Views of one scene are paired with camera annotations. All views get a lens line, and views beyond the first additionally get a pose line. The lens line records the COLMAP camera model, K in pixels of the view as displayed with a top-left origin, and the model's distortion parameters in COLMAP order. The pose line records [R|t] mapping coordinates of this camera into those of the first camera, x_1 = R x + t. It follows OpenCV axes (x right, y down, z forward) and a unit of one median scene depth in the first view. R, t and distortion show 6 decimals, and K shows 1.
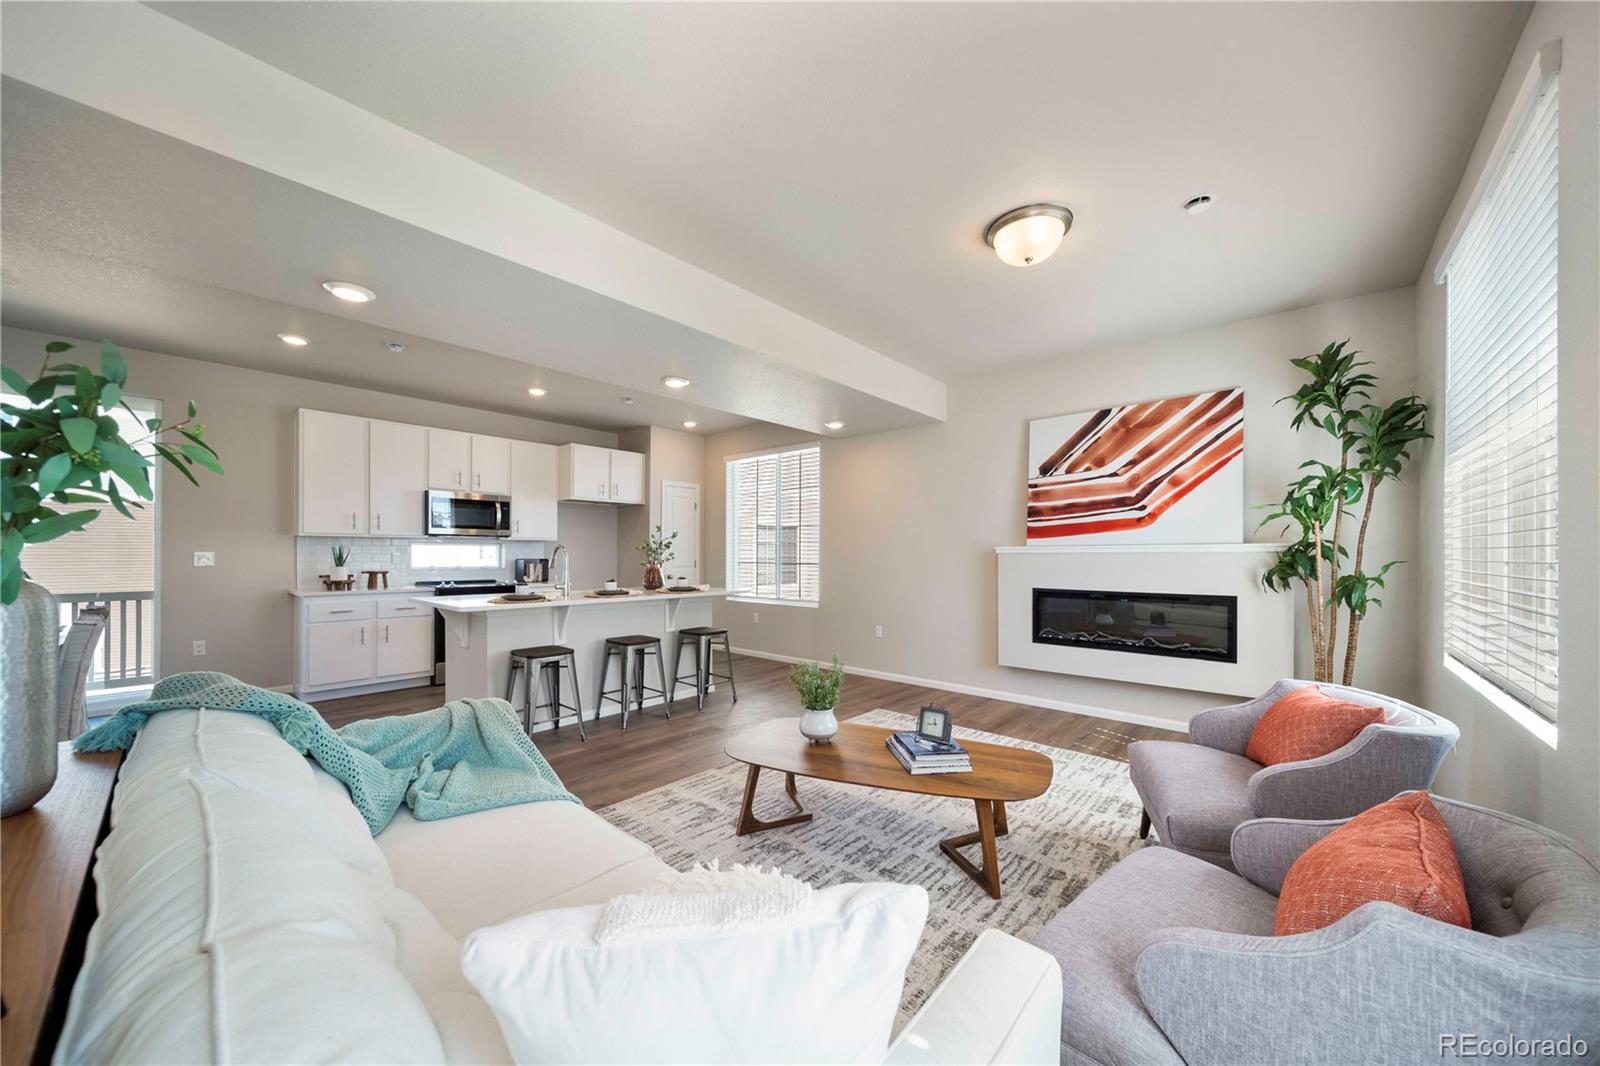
lens RADIAL K [[566.6, 0, 787.6], [0, 566.6, 554.7], [0, 0, 1]] dist [-0.001173, -0.000127]
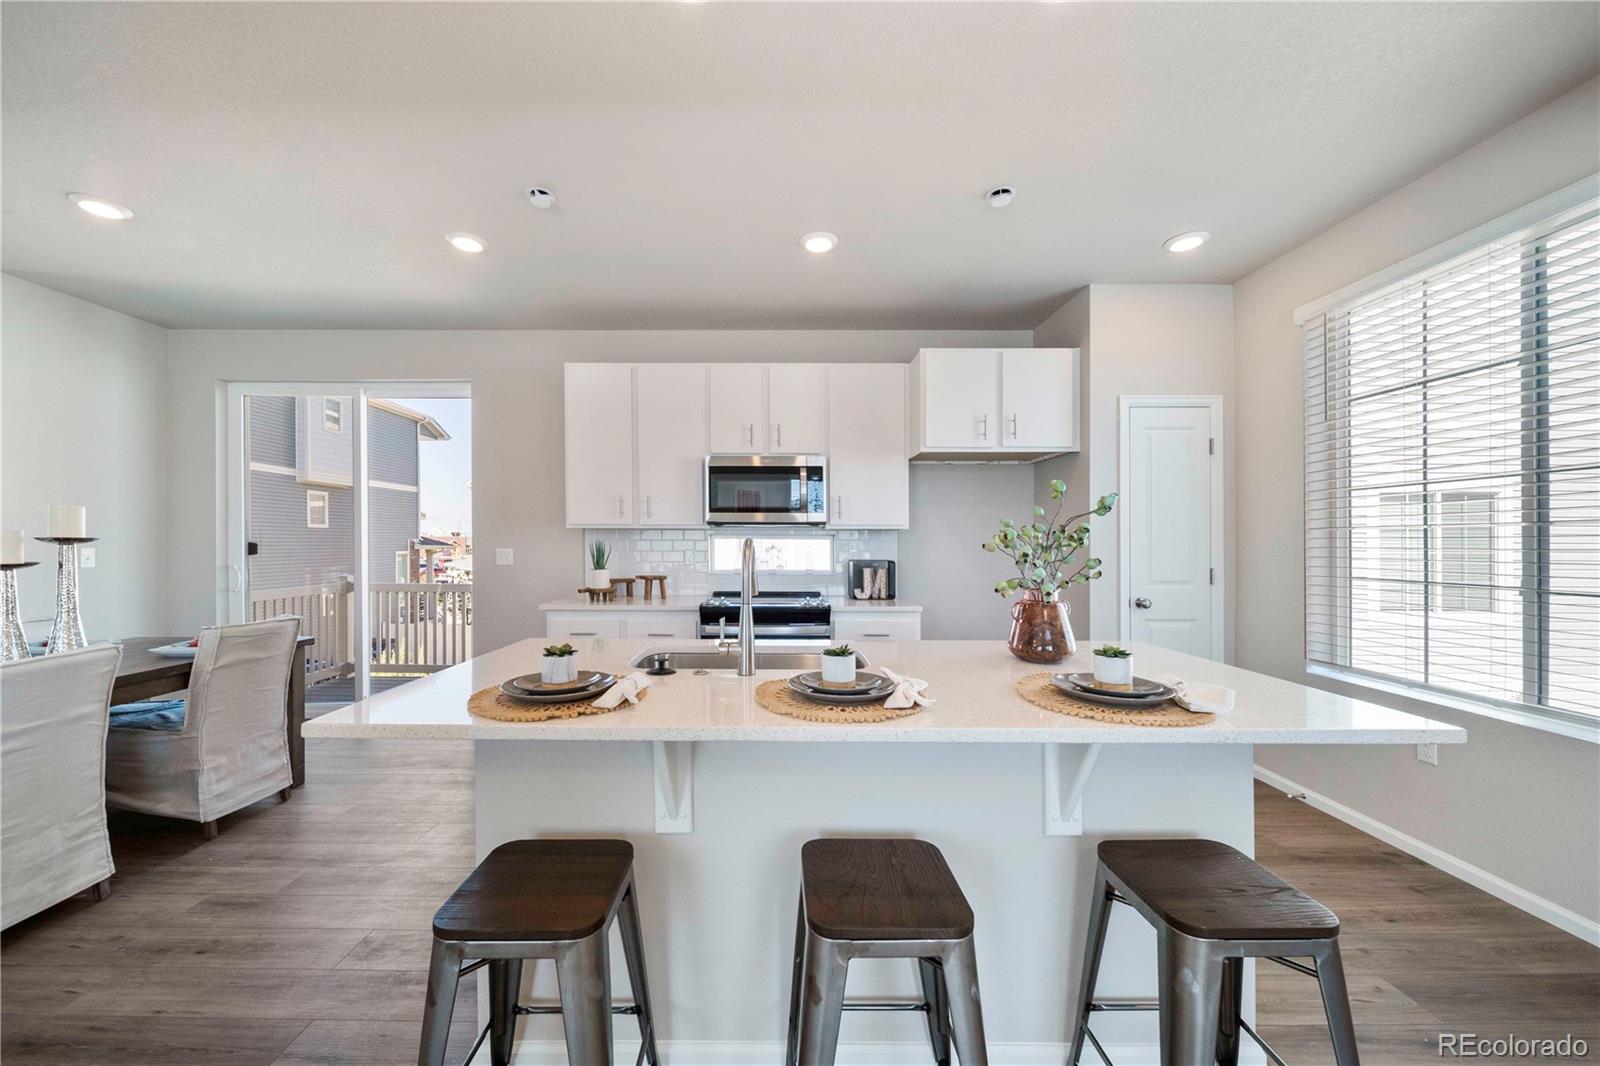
lens RADIAL K [[576.6, 0, 770.0], [0, 576.6, 547.3], [0, 0, 1]] dist [-0.001814, -0.000223]
pose [[0.668414, 0.004653, -0.743775, -0.078357], [-0.002720, 0.999989, 0.003811, -0.009995], [0.743785, -0.000525, 0.668419, 0.597597]]
